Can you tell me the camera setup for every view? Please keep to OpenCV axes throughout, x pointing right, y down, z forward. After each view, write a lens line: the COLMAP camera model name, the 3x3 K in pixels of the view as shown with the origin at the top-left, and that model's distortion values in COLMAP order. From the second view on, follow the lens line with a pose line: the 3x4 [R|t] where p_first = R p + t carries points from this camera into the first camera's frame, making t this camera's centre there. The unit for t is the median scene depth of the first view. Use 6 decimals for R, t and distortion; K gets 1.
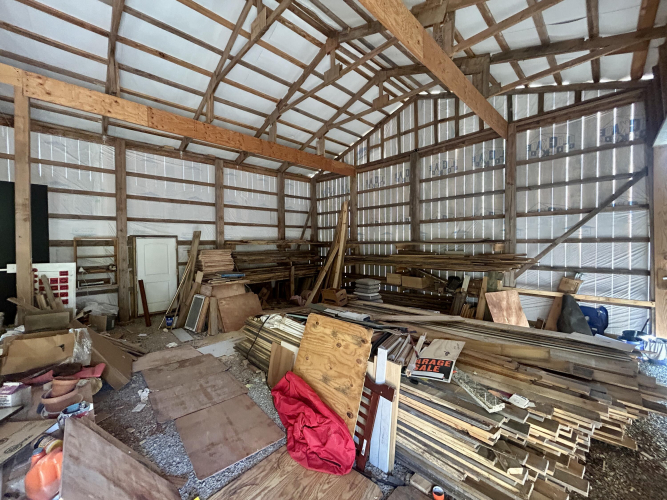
lens RADIAL K [[267.4, 0, 331.3], [0, 267.4, 248.8], [0, 0, 1]] dist [0.000224, -0.001176]
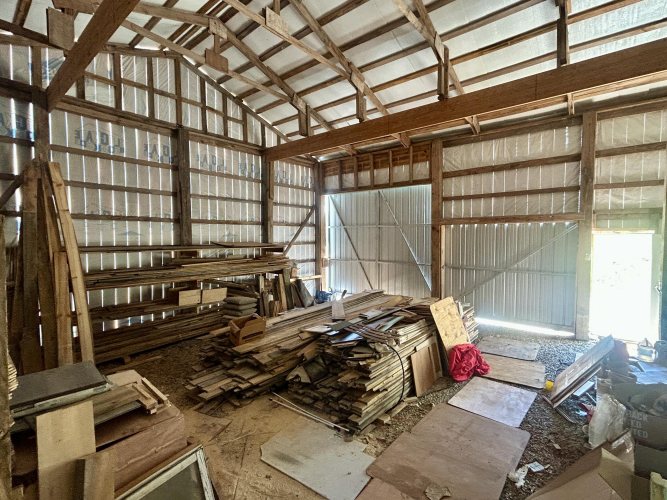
lens RADIAL K [[312.6, 0, 331.3], [0, 312.6, 249.5], [0, 0, 1]] dist [-0.002349, -0.000102]
pose [[-0.101518, -0.029315, 0.994402, -0.640664], [0.029529, 0.999037, 0.032466, -0.034600], [-0.994395, 0.032660, -0.100554, 0.689510]]
